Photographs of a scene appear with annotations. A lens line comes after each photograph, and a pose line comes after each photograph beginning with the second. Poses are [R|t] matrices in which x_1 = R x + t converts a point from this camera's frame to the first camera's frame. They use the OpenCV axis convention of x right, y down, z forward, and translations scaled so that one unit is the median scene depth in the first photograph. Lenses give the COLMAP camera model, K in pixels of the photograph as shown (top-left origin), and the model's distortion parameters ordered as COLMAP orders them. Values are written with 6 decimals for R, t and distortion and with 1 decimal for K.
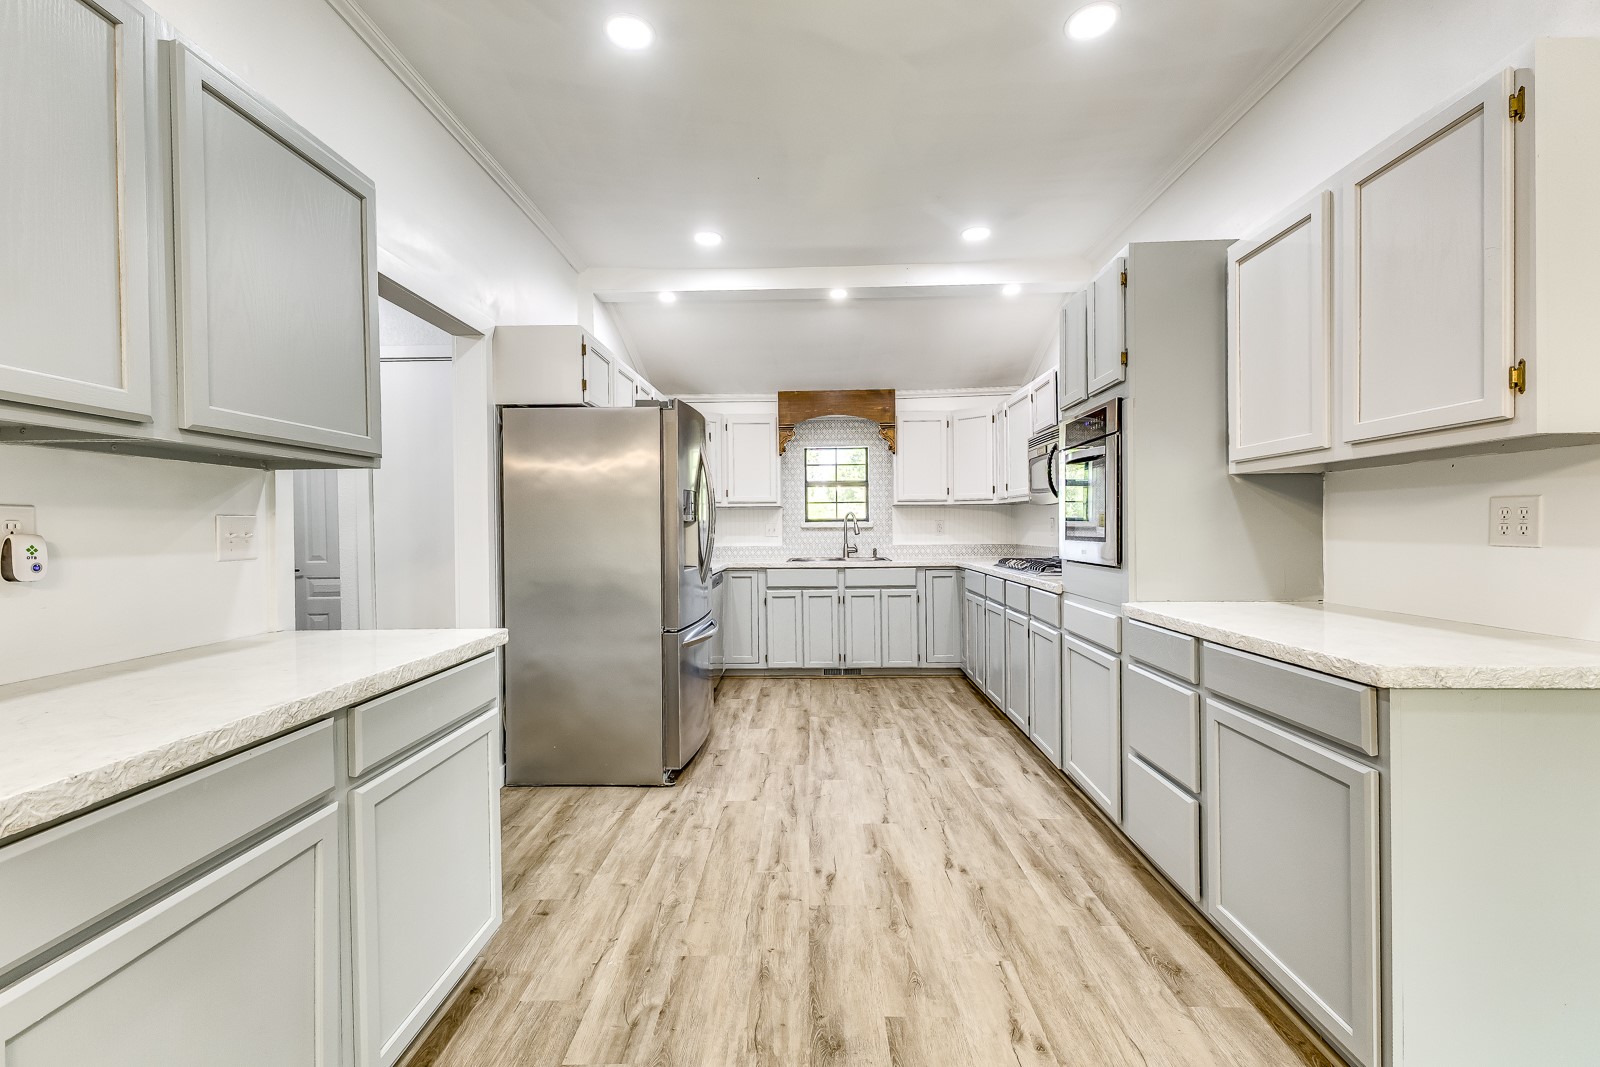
lens RADIAL K [[688.4, 0, 804.4], [0, 688.4, 531.0], [0, 0, 1]] dist [0.019469, -0.006173]
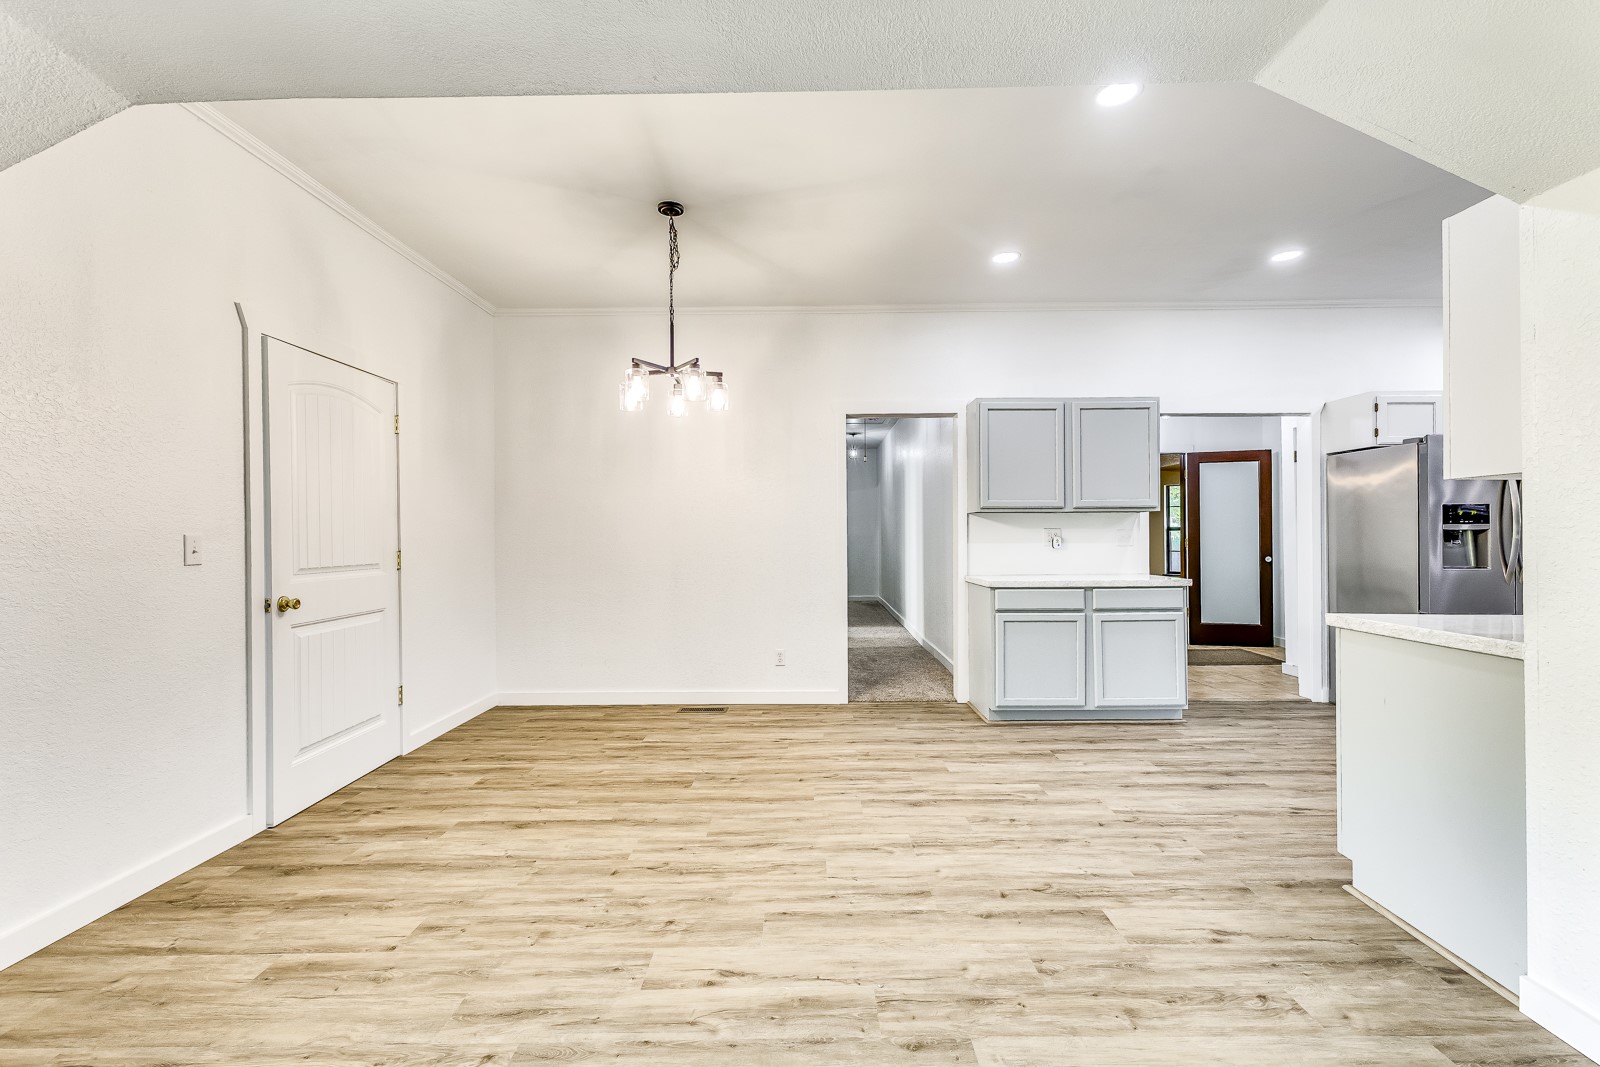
lens RADIAL K [[685.6, 0, 804.5], [0, 685.6, 531.9], [0, 0, 1]] dist [0.010789, -0.000009]
pose [[0.006025, 0.002033, -0.999980, 1.207985], [-0.001653, 0.999997, 0.002023, -0.011801], [0.999980, 0.001640, 0.006028, -0.189010]]
